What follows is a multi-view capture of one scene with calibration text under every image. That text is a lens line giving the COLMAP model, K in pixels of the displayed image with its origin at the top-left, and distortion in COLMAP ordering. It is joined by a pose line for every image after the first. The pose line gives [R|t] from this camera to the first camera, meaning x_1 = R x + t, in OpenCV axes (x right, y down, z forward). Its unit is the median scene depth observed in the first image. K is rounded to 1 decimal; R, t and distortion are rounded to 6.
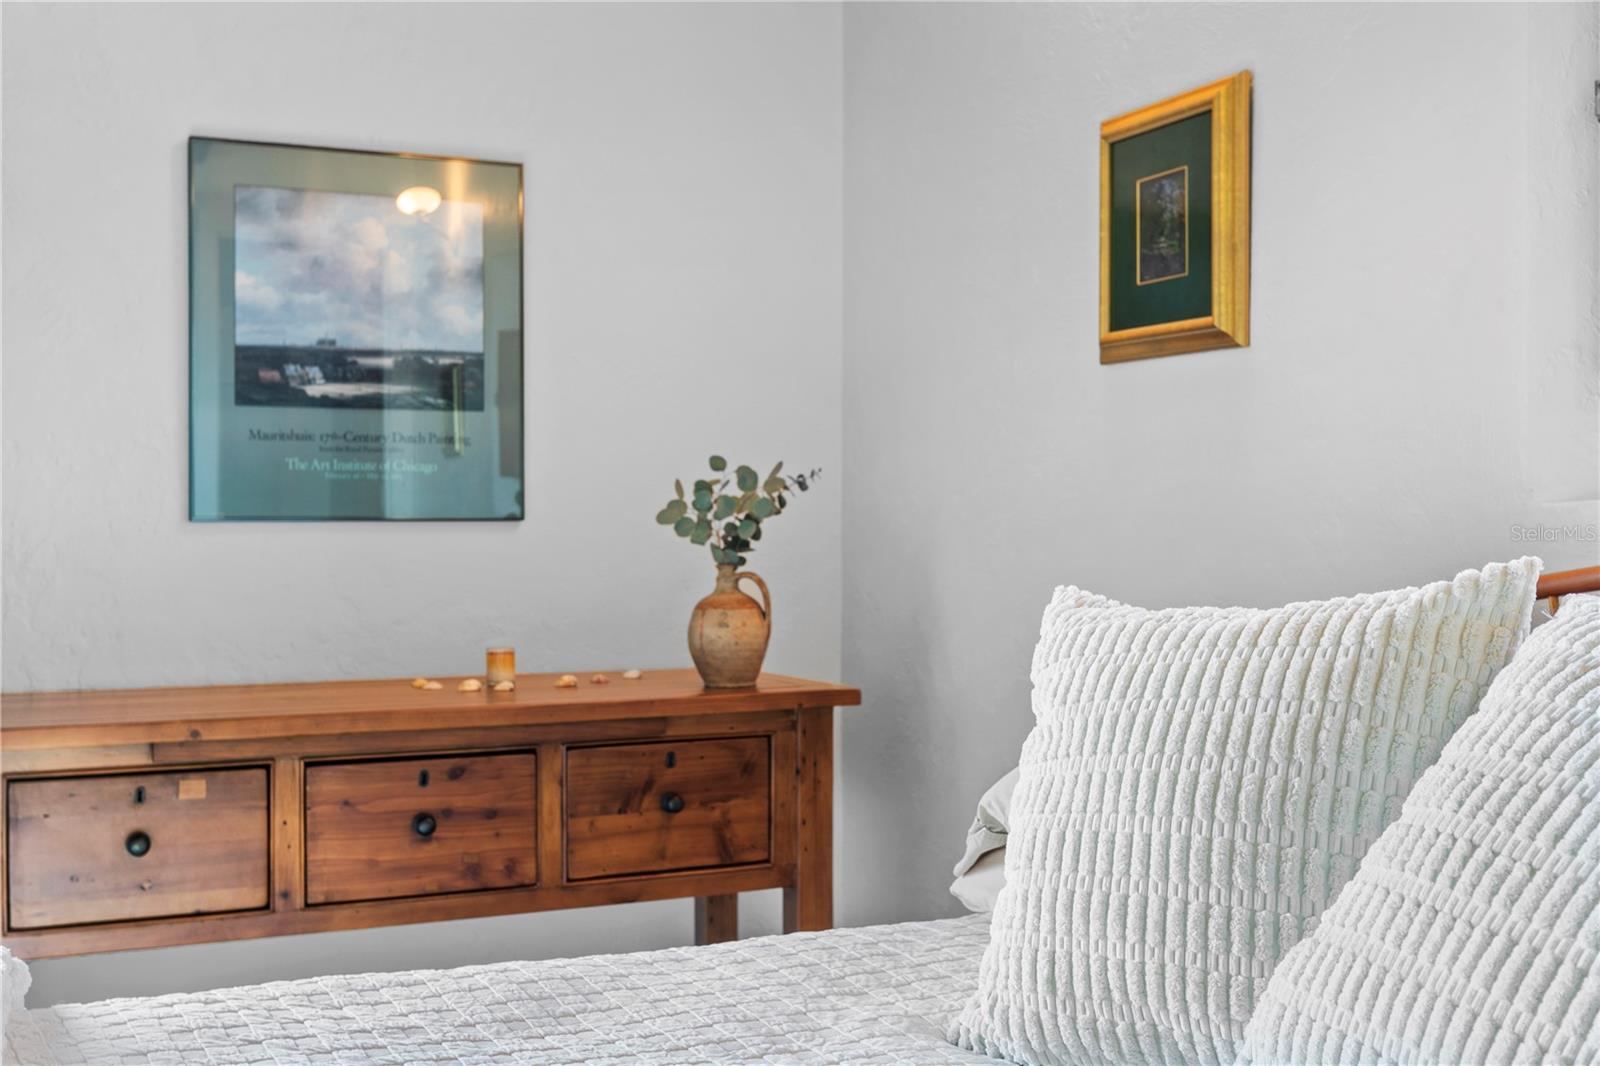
lens RADIAL K [[1764.1, 0, 797.0], [0, 1764.1, 537.2], [0, 0, 1]] dist [-0.001017, 0.000000]
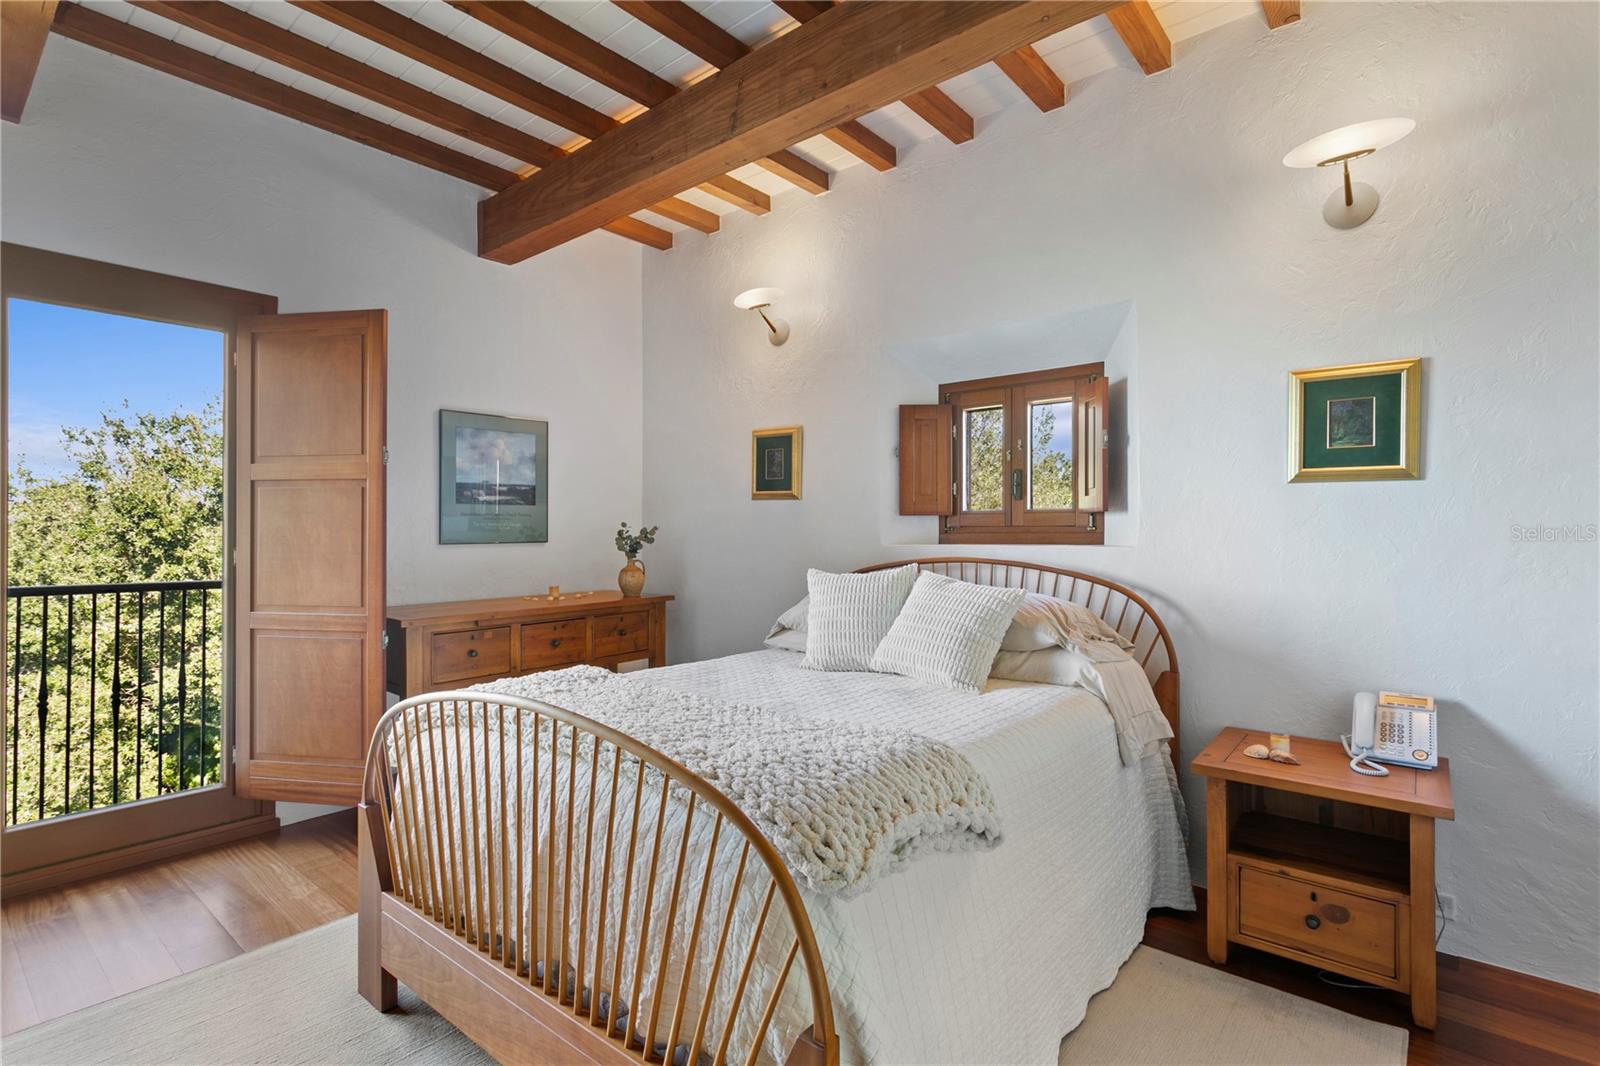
lens RADIAL K [[773.8, 0, 802.0], [0, 773.8, 526.6], [0, 0, 1]] dist [0.000801, 0.000014]
pose [[0.897995, 0.004002, 0.439987, -0.388778], [-0.003827, 0.999992, -0.001284, -0.040565], [-0.439988, -0.000531, 0.898003, -0.396869]]
